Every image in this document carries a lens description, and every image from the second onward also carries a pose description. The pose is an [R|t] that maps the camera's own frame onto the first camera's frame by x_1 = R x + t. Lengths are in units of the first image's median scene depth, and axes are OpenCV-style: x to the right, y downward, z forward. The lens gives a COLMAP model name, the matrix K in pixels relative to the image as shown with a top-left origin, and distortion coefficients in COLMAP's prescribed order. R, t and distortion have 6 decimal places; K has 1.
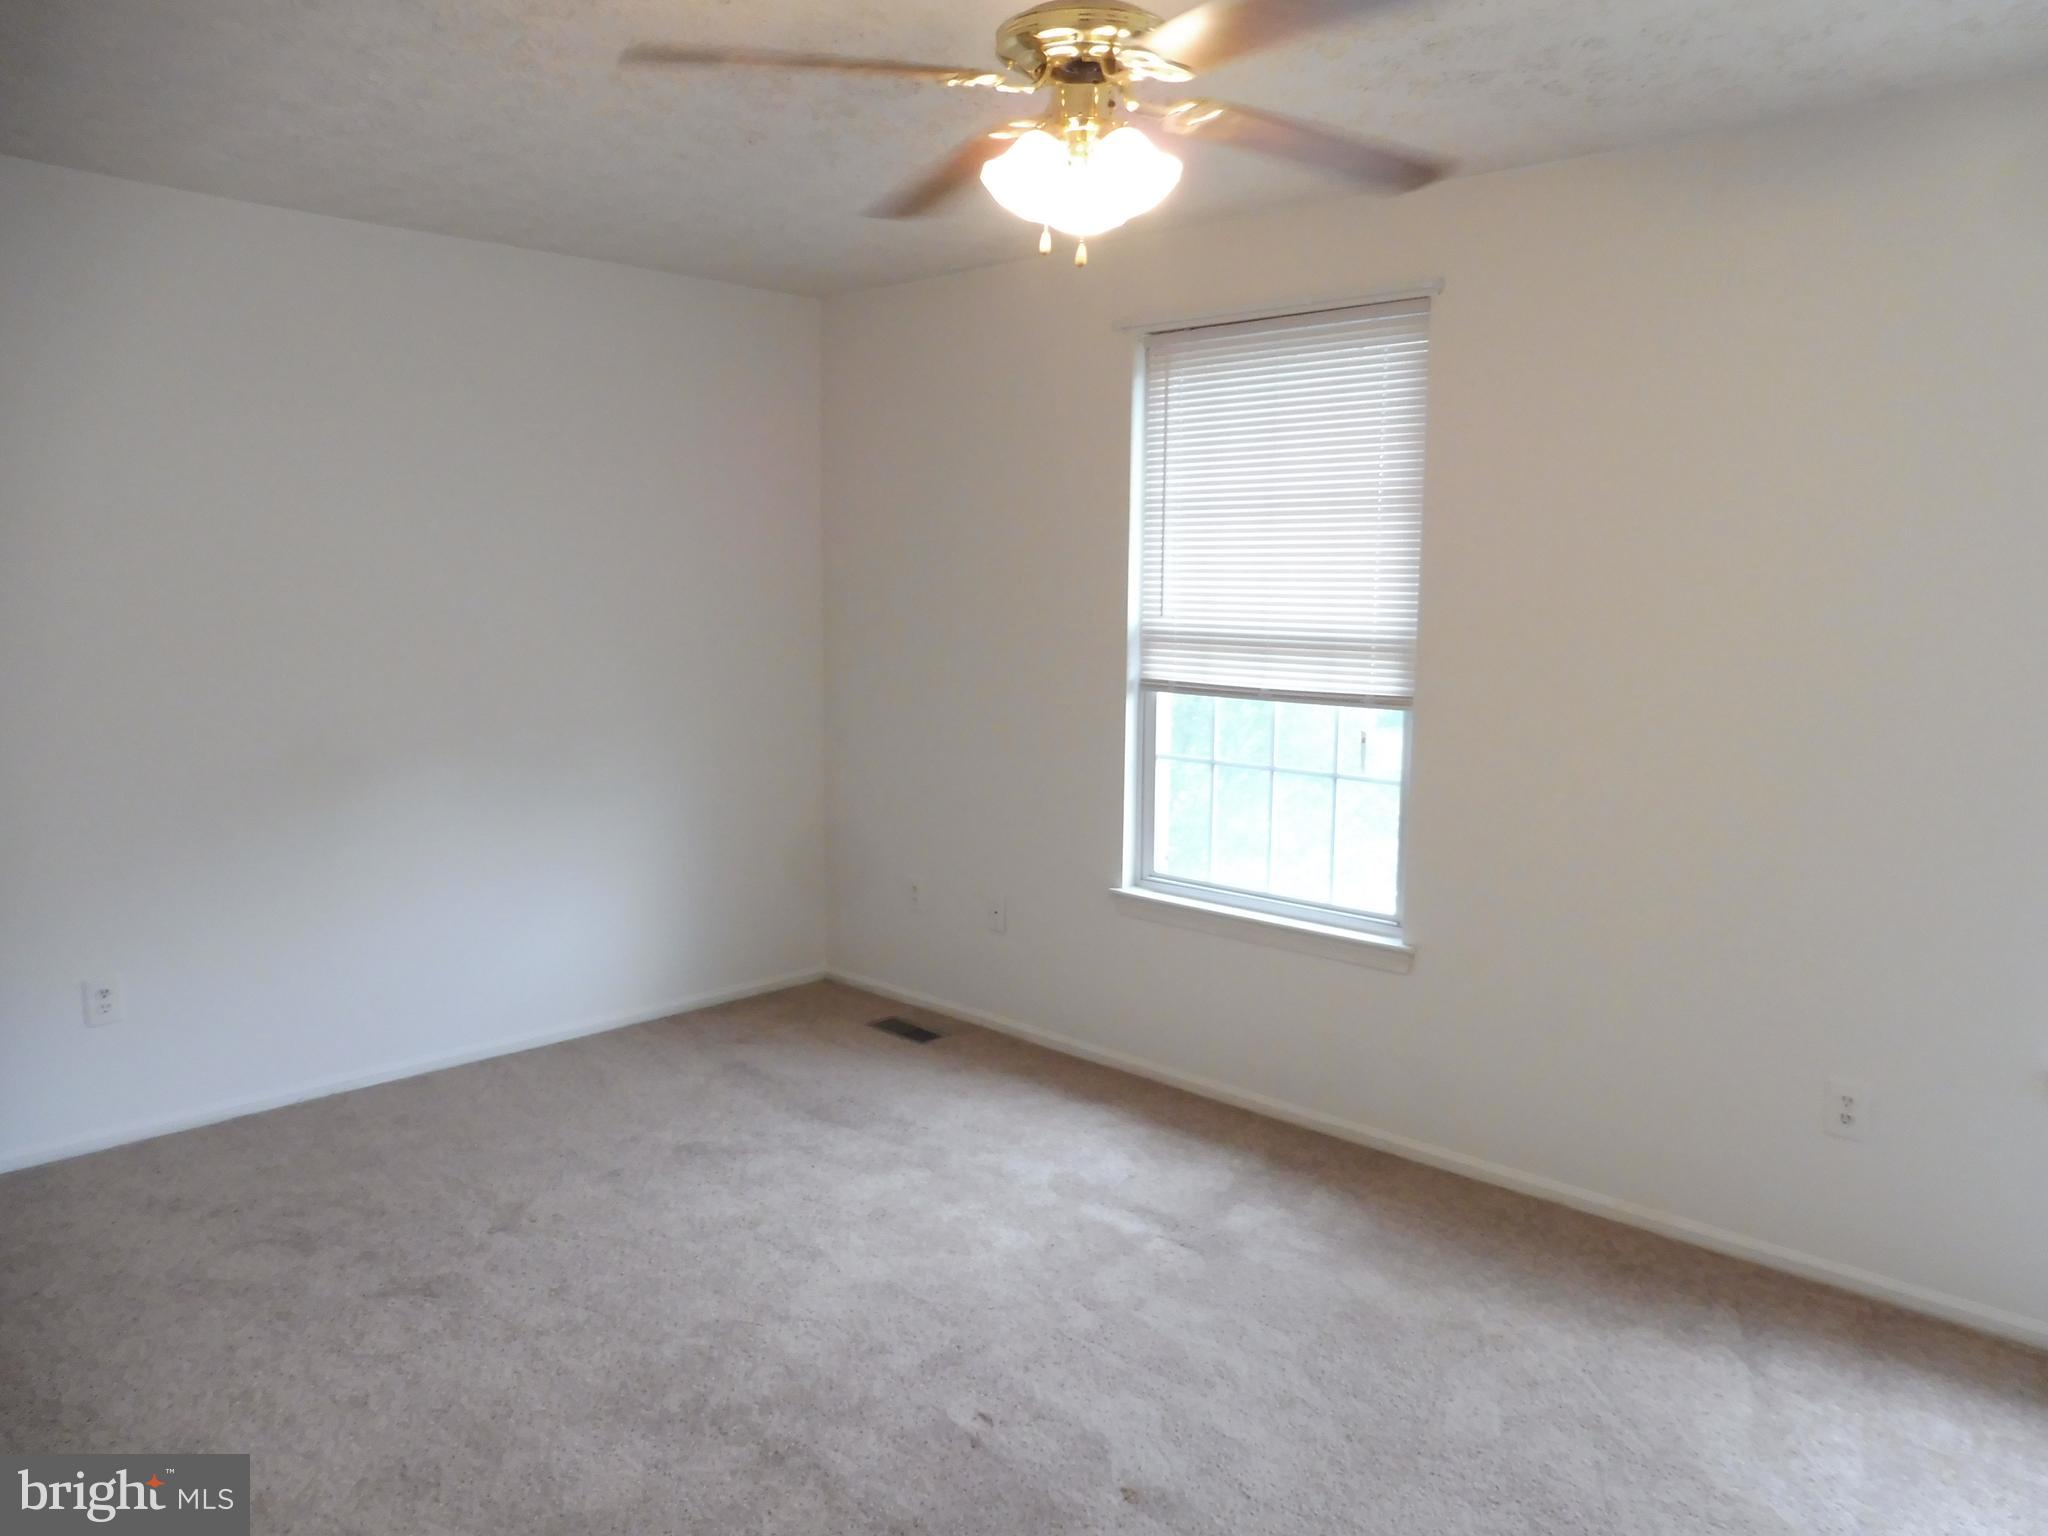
lens RADIAL K [[1438.0, 0, 1059.5], [0, 1438.0, 759.5], [0, 0, 1]] dist [-0.094862, 0.068162]
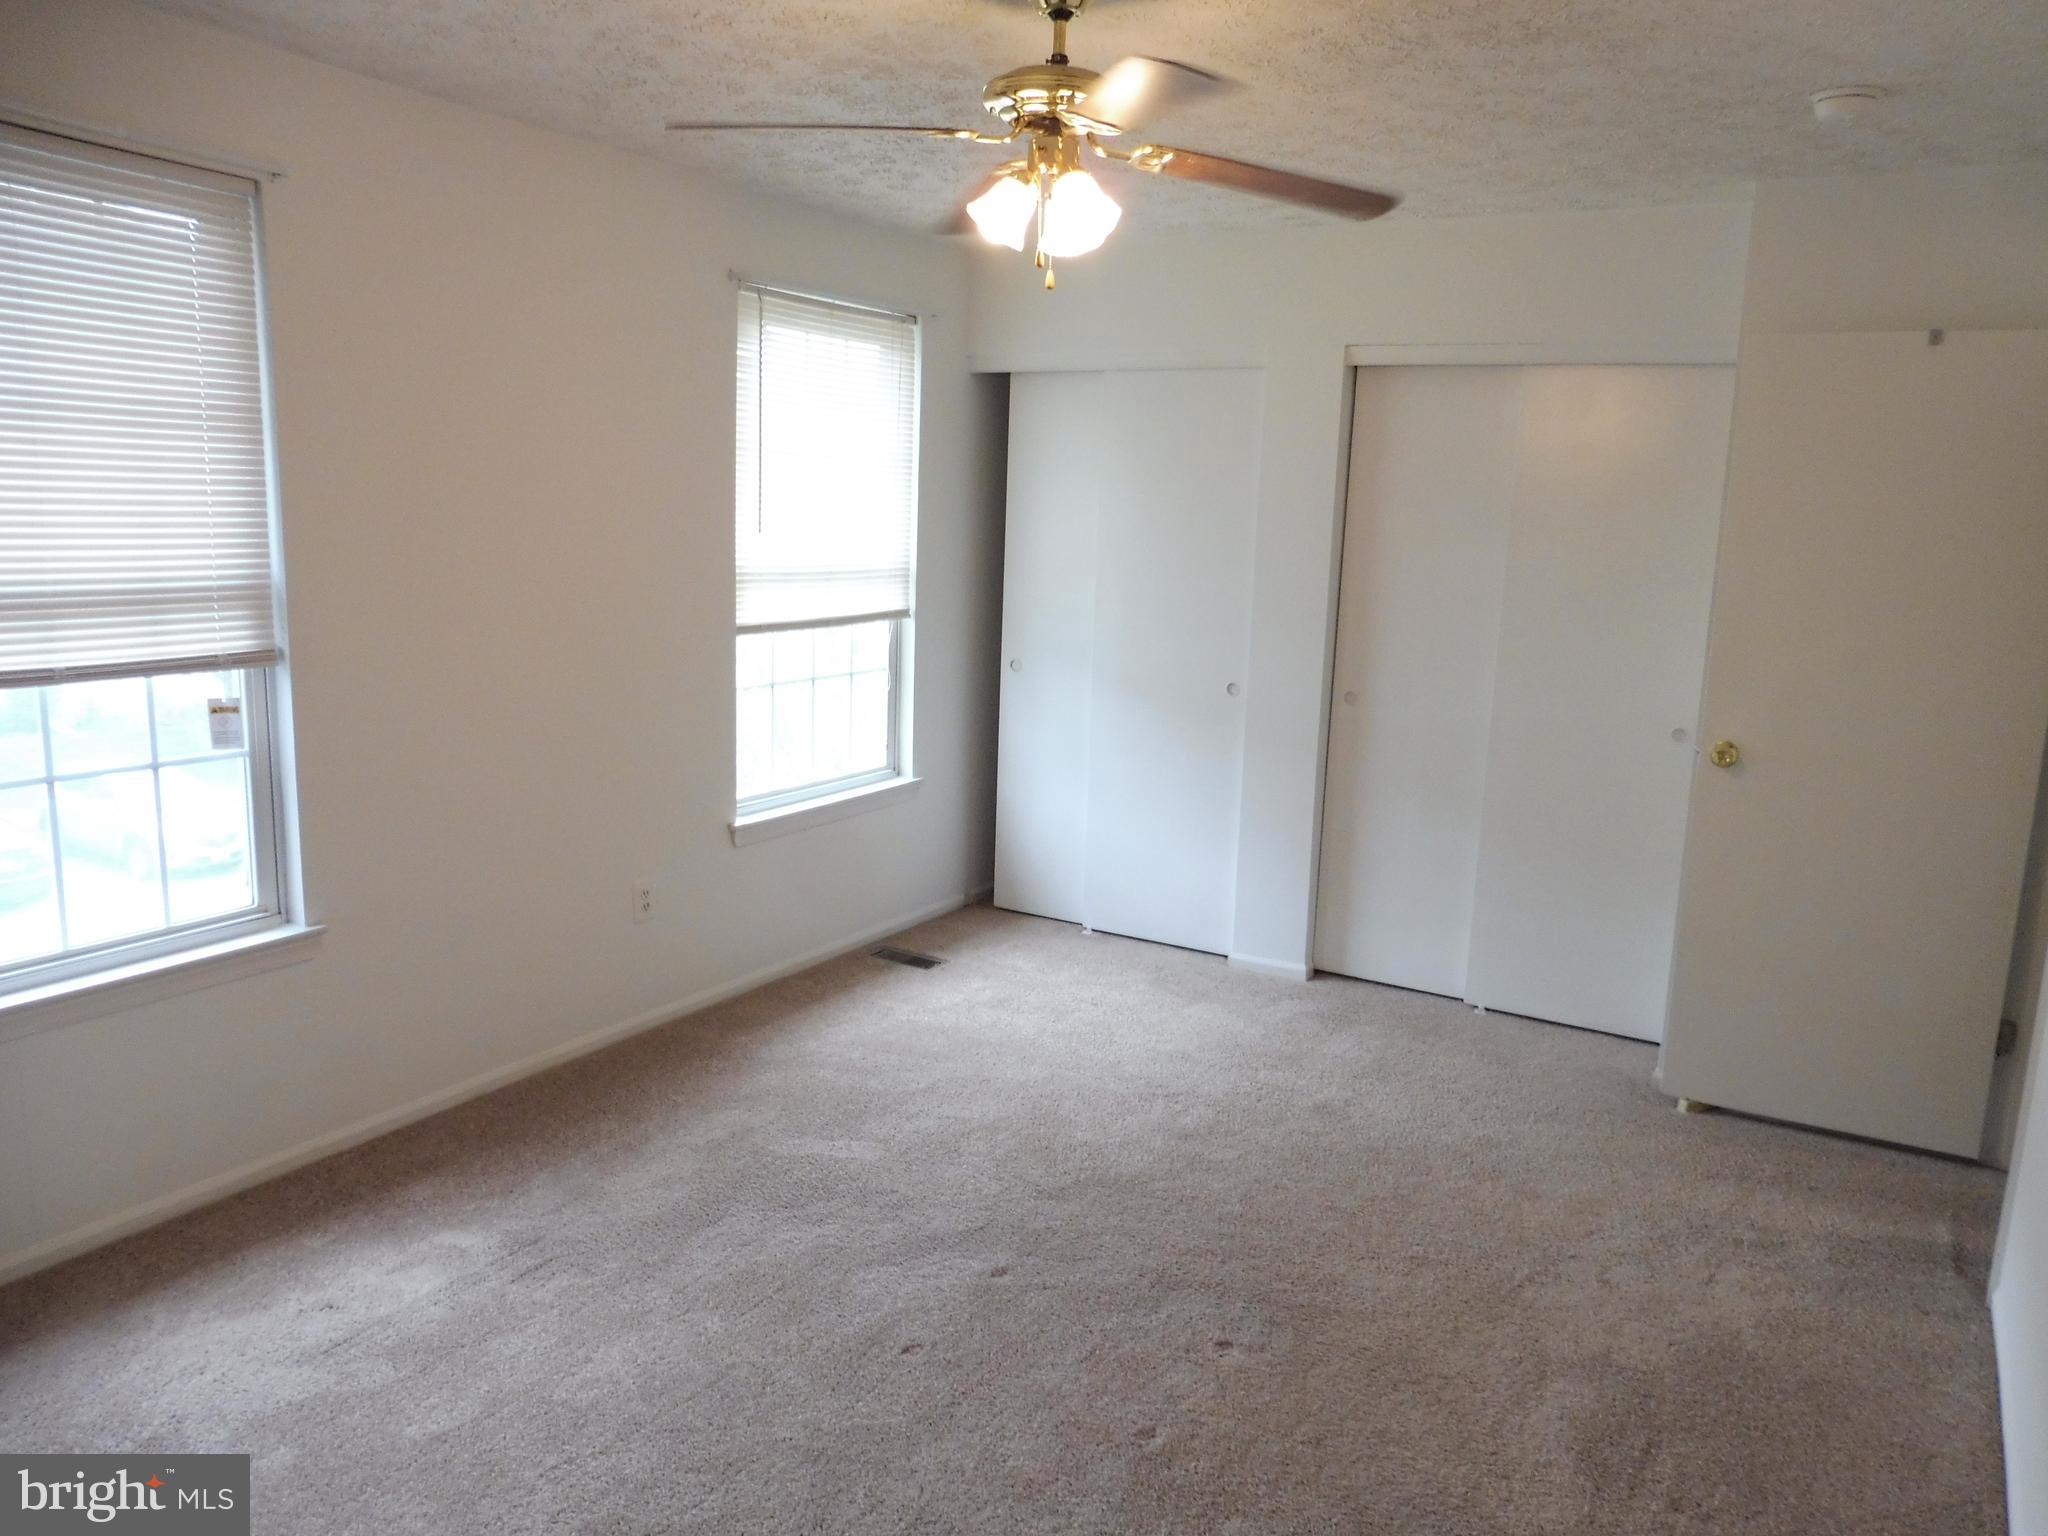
lens RADIAL K [[1438.0, 0, 1059.5], [0, 1438.0, 759.5], [0, 0, 1]] dist [-0.094862, 0.068162]
pose [[-0.196235, -0.187340, 0.962494, -0.676536], [0.098603, 0.972834, 0.209456, -0.109005], [-0.975587, 0.136007, -0.172431, 0.682730]]
